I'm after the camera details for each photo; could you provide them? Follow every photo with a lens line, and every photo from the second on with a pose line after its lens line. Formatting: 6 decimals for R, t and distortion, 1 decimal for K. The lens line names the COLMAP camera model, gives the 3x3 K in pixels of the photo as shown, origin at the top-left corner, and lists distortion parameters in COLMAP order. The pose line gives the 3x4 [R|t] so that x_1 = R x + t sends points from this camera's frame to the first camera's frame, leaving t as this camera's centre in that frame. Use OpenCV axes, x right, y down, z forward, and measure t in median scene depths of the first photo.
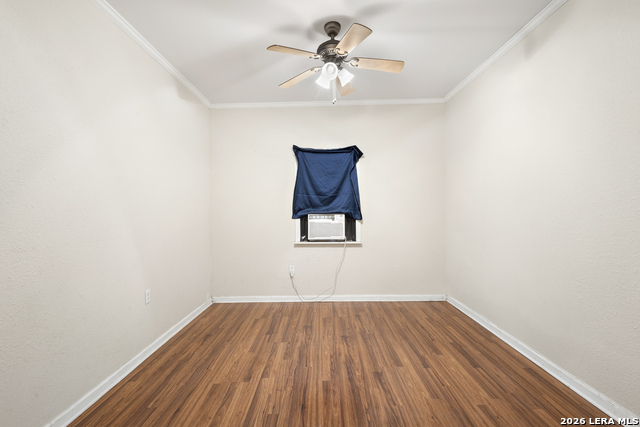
lens RADIAL K [[296.7, 0, 321.3], [0, 296.7, 217.4], [0, 0, 1]] dist [0.020153, -0.000764]
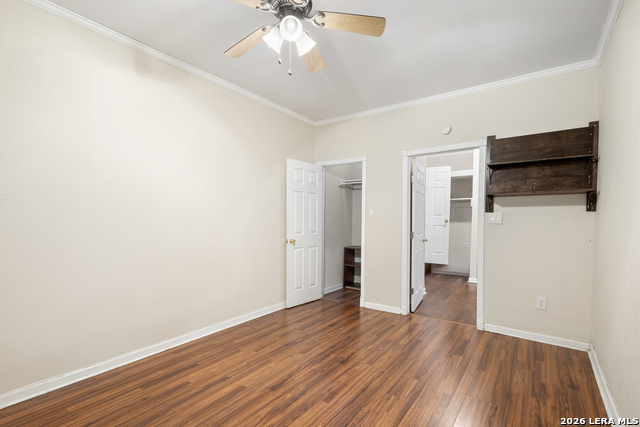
lens RADIAL K [[296.7, 0, 320.6], [0, 296.7, 211.3], [0, 0, 1]] dist [0.020153, -0.000764]
pose [[-0.810664, 0.021796, 0.585106, -0.528594], [0.015473, 0.999755, -0.015805, -0.032072], [-0.585307, -0.003760, -0.810803, 1.753428]]
